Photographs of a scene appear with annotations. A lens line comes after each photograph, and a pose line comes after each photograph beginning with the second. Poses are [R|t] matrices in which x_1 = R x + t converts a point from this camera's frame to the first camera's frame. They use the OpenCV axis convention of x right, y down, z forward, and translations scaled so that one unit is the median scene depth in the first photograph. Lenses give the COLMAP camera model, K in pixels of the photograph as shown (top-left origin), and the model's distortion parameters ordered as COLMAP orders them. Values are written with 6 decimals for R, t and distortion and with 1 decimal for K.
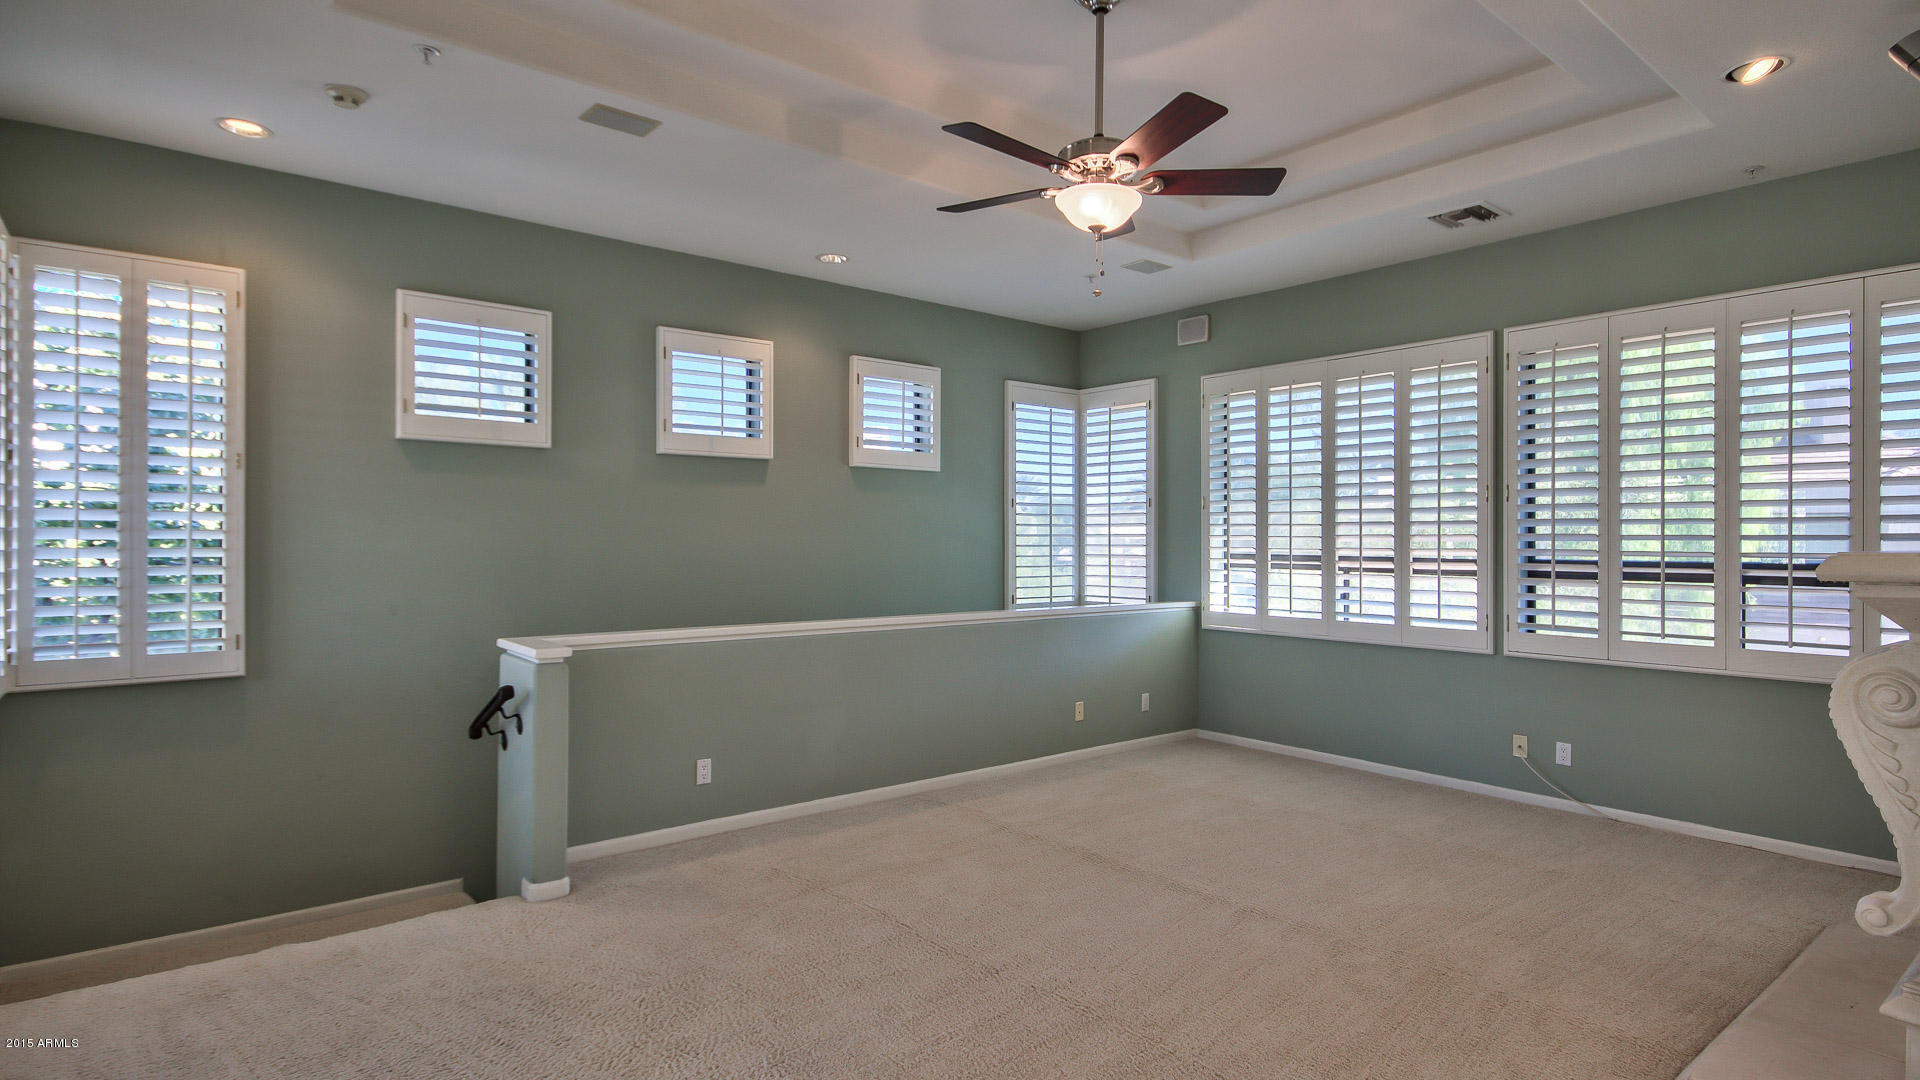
lens RADIAL K [[951.0, 0, 970.5], [0, 951.0, 542.3], [0, 0, 1]] dist [0.001575, 0.000926]
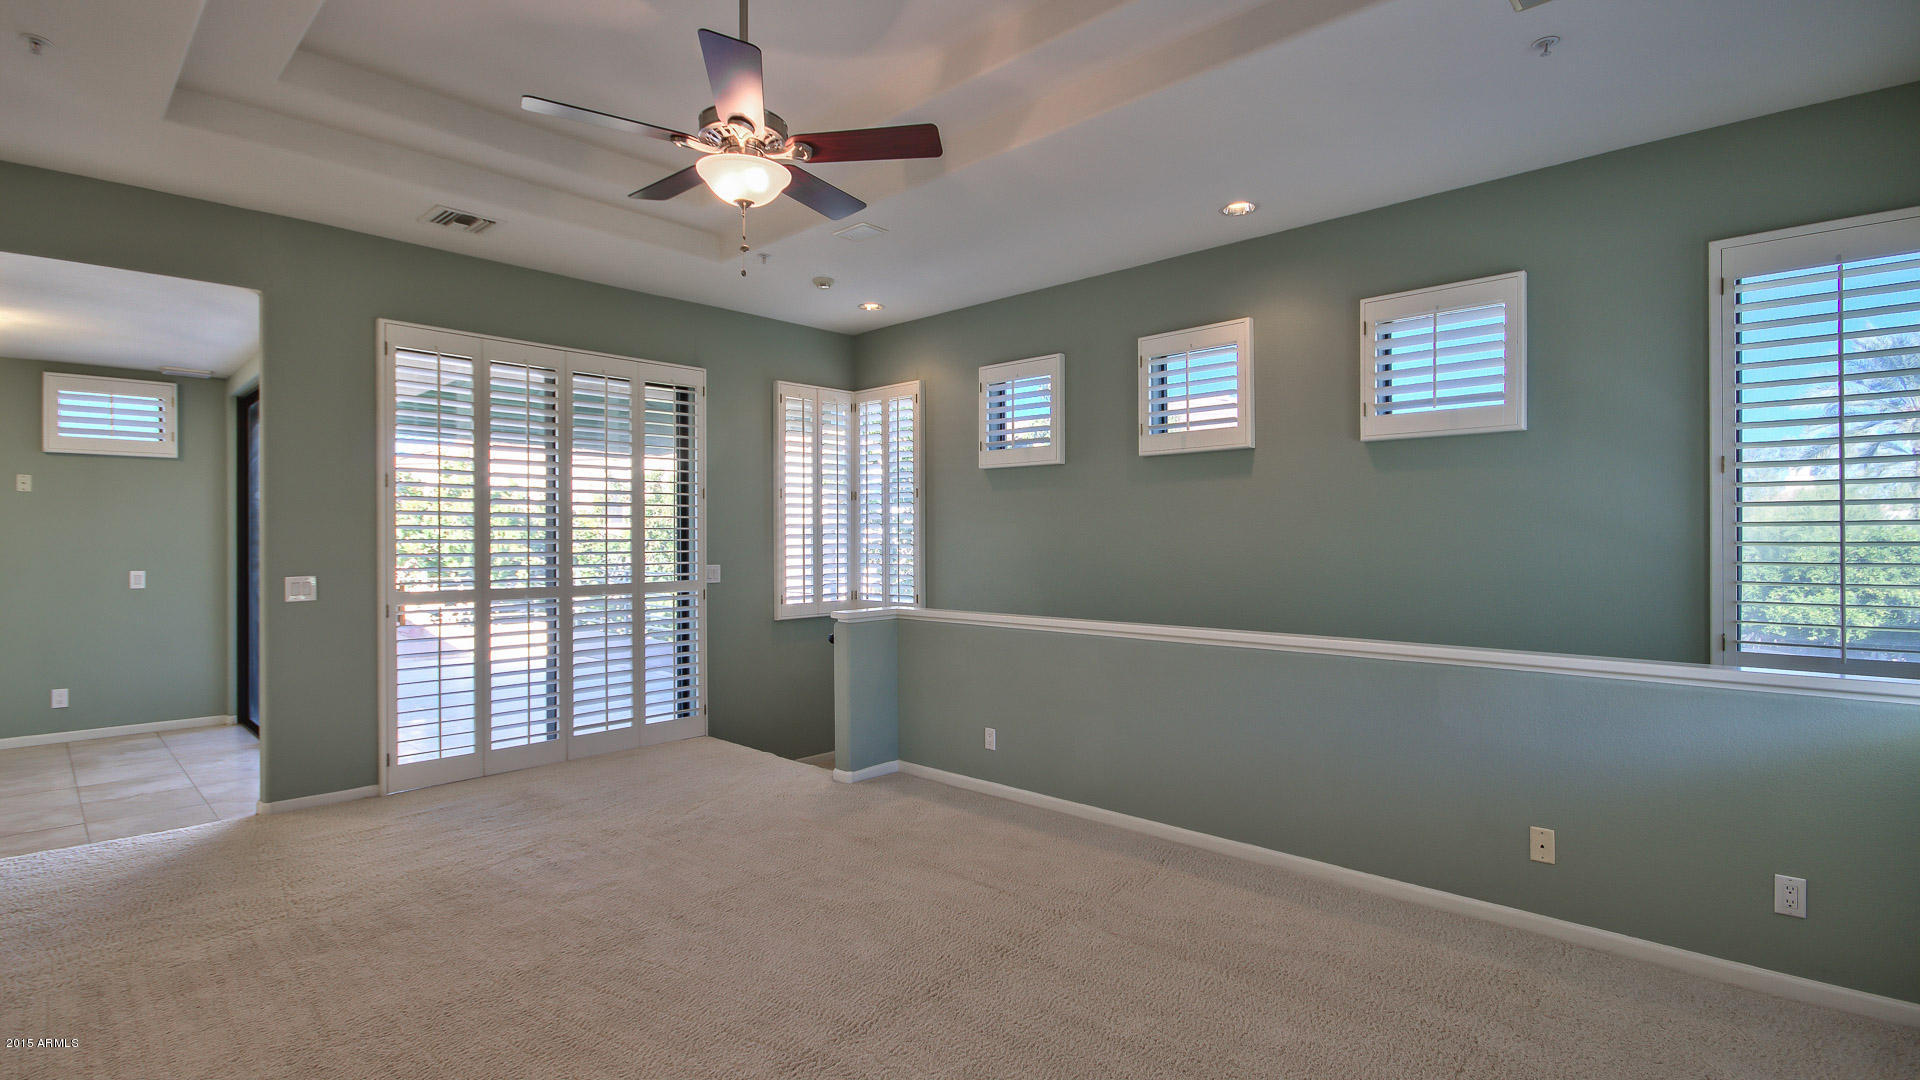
lens RADIAL K [[905.0, 0, 965.3], [0, 905.0, 541.2], [0, 0, 1]] dist [-0.003619, -0.000581]
pose [[0.141435, -0.000354, -0.989948, 0.707086], [0.001964, 0.999998, -0.000078, 0.001357], [0.989946, -0.001933, 0.141435, 0.720550]]
